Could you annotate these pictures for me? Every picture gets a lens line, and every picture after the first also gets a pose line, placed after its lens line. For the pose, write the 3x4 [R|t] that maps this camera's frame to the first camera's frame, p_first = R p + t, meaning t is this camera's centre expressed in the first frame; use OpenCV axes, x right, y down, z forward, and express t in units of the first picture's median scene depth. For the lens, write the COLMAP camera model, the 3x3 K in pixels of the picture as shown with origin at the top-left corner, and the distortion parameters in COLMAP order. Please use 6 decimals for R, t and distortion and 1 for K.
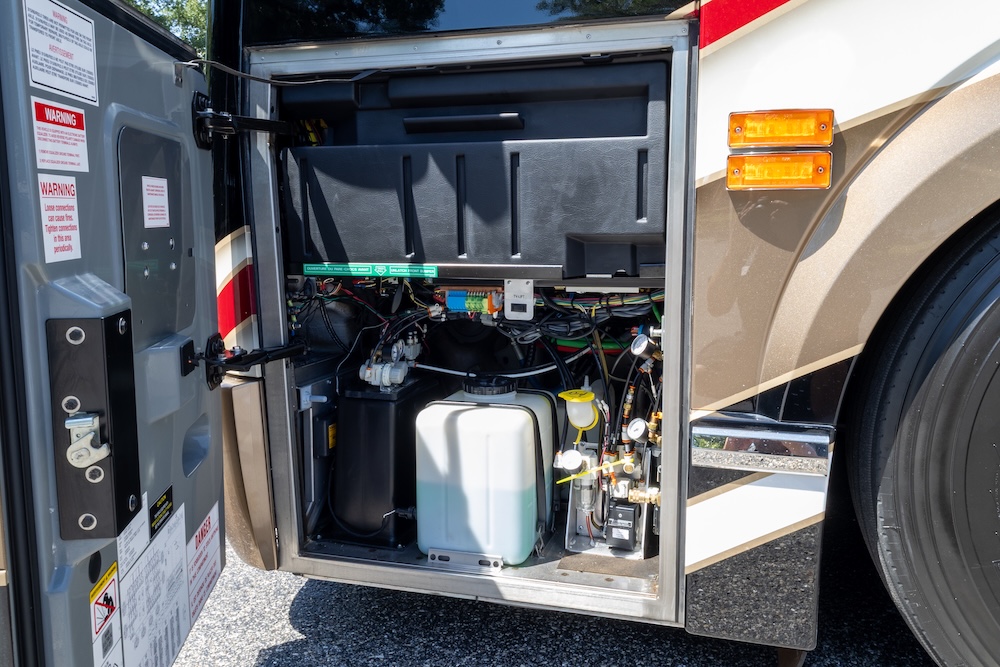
lens RADIAL K [[876.7, 0, 500.0], [0, 876.7, 333.5], [0, 0, 1]] dist [0.004521, -0.000471]
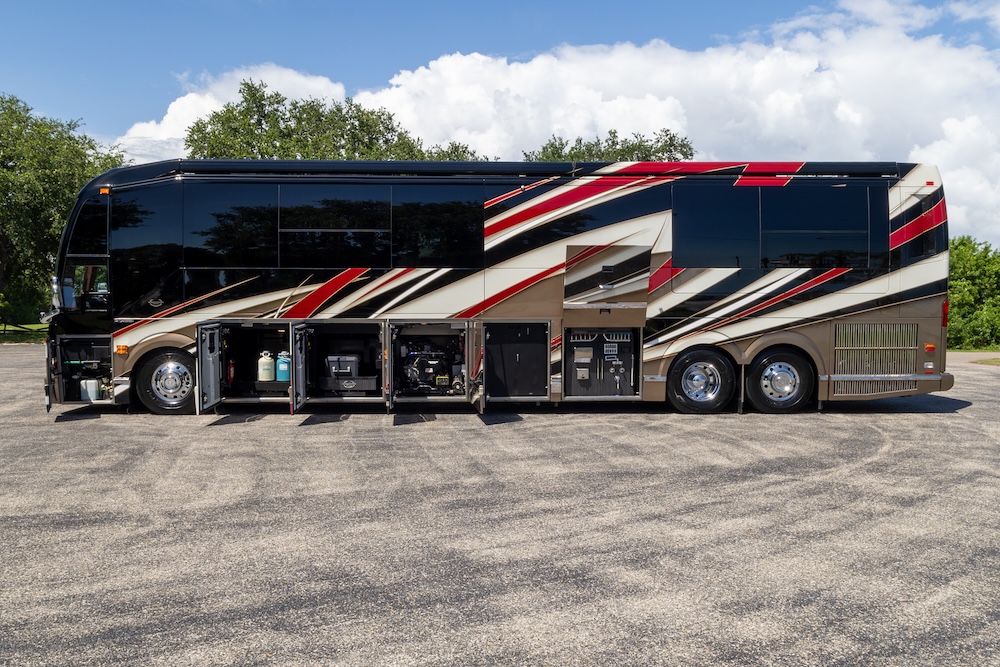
lens RADIAL K [[851.7, 0, 500.0], [0, 851.7, 333.5], [0, 0, 1]] dist [0.004036, -0.000231]
pose [[0.941041, -0.009042, 0.338171, 0.879534], [0.042752, 0.994807, -0.092369, 0.548728], [-0.335579, 0.101381, 0.936541, -7.607509]]
